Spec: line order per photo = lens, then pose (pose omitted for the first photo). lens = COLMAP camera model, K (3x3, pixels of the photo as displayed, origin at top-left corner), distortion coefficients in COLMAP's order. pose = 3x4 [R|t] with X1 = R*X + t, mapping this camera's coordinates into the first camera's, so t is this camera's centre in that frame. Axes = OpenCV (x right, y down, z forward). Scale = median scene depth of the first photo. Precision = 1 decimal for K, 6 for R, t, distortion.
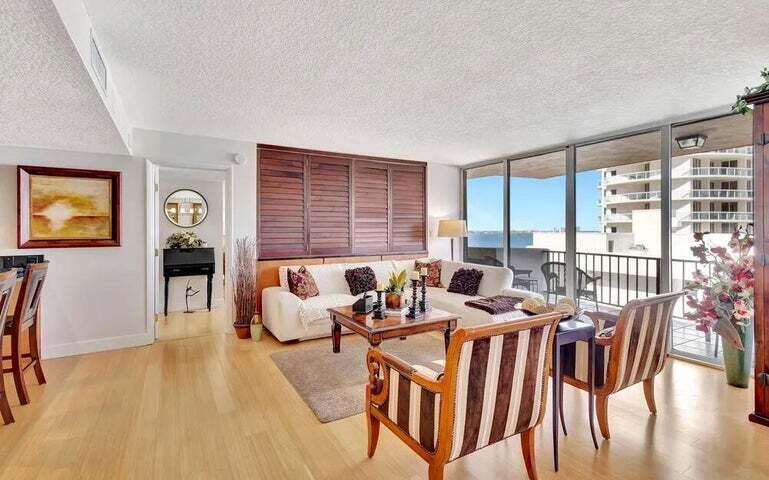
lens RADIAL K [[356.7, 0, 386.2], [0, 356.7, 230.2], [0, 0, 1]] dist [-0.000358, -0.000379]
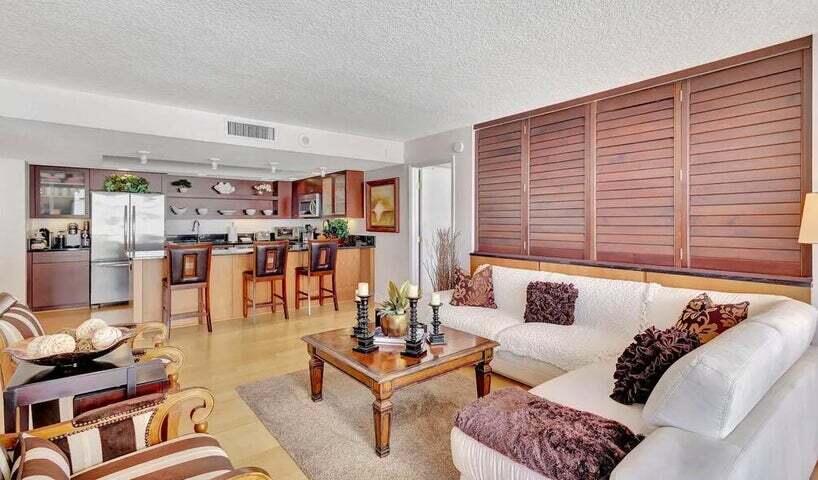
lens RADIAL K [[388.5, 0, 407.9], [0, 388.5, 220.6], [0, 0, 1]] dist [0.002669, 0.000221]
pose [[0.128416, 0.001461, -0.991719, 0.715381], [-0.003667, 0.999993, 0.000998, -0.001525], [0.991714, 0.003508, 0.128420, 0.854865]]
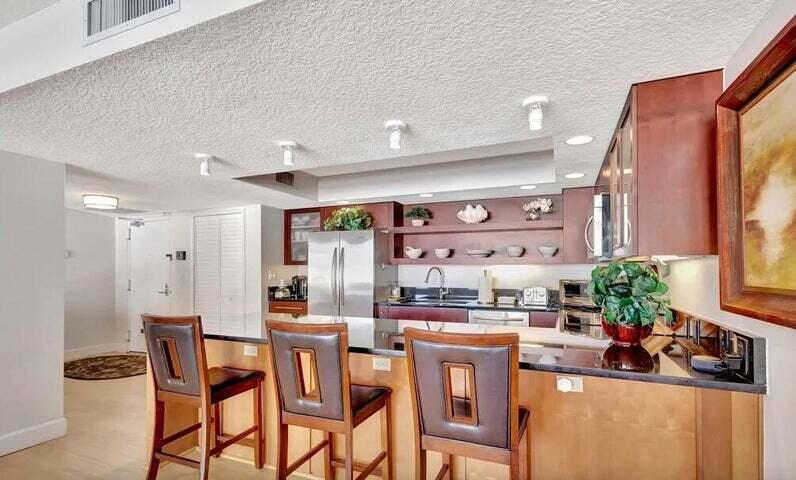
lens RADIAL K [[381.9, 0, 402.0], [0, 381.9, 264.8], [0, 0, 1]] dist [0.000439, 0.000000]
pose [[-0.808203, -0.003326, -0.588895, -0.445175], [0.000497, 0.999980, -0.006330, 0.002813], [0.588904, -0.005408, -0.808185, 1.011192]]
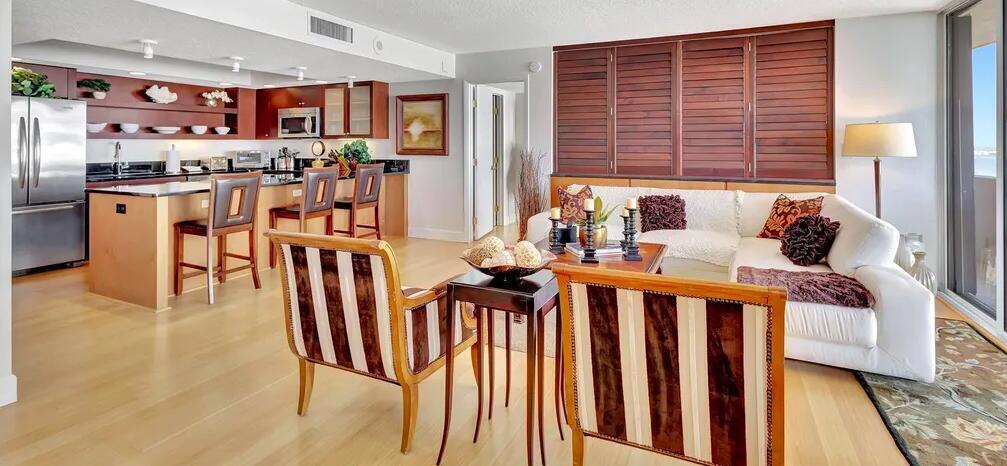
lens RADIAL K [[474.0, 0, 505.5], [0, 474.0, 141.4], [0, 0, 1]] dist [0.002251, 0.000044]
pose [[0.560003, -0.000625, -0.828490, 0.685520], [-0.004414, 0.999983, -0.003738, 0.003128], [0.828479, 0.005751, 0.559991, 0.272309]]
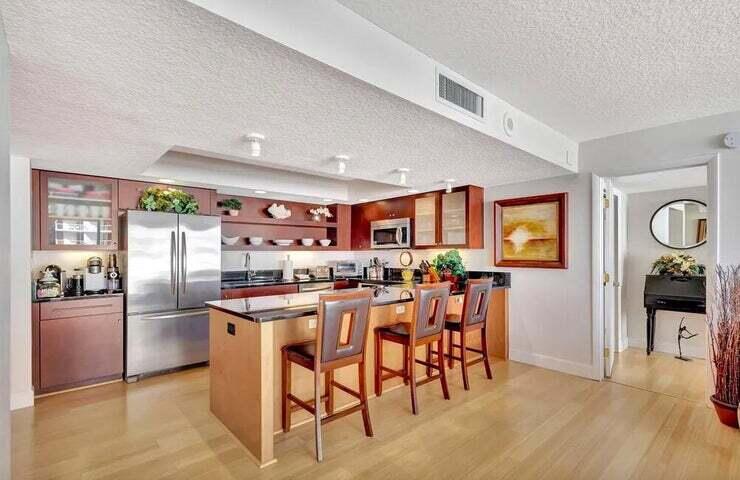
lens RADIAL K [[347.8, 0, 367.4], [0, 347.8, 253.0], [0, 0, 1]] dist [0.002011, 0.000308]
pose [[0.186266, 0.002285, -0.982497, 0.087702], [-0.001327, 0.999997, 0.002074, 0.000864], [0.982499, 0.000917, 0.186268, 0.290351]]
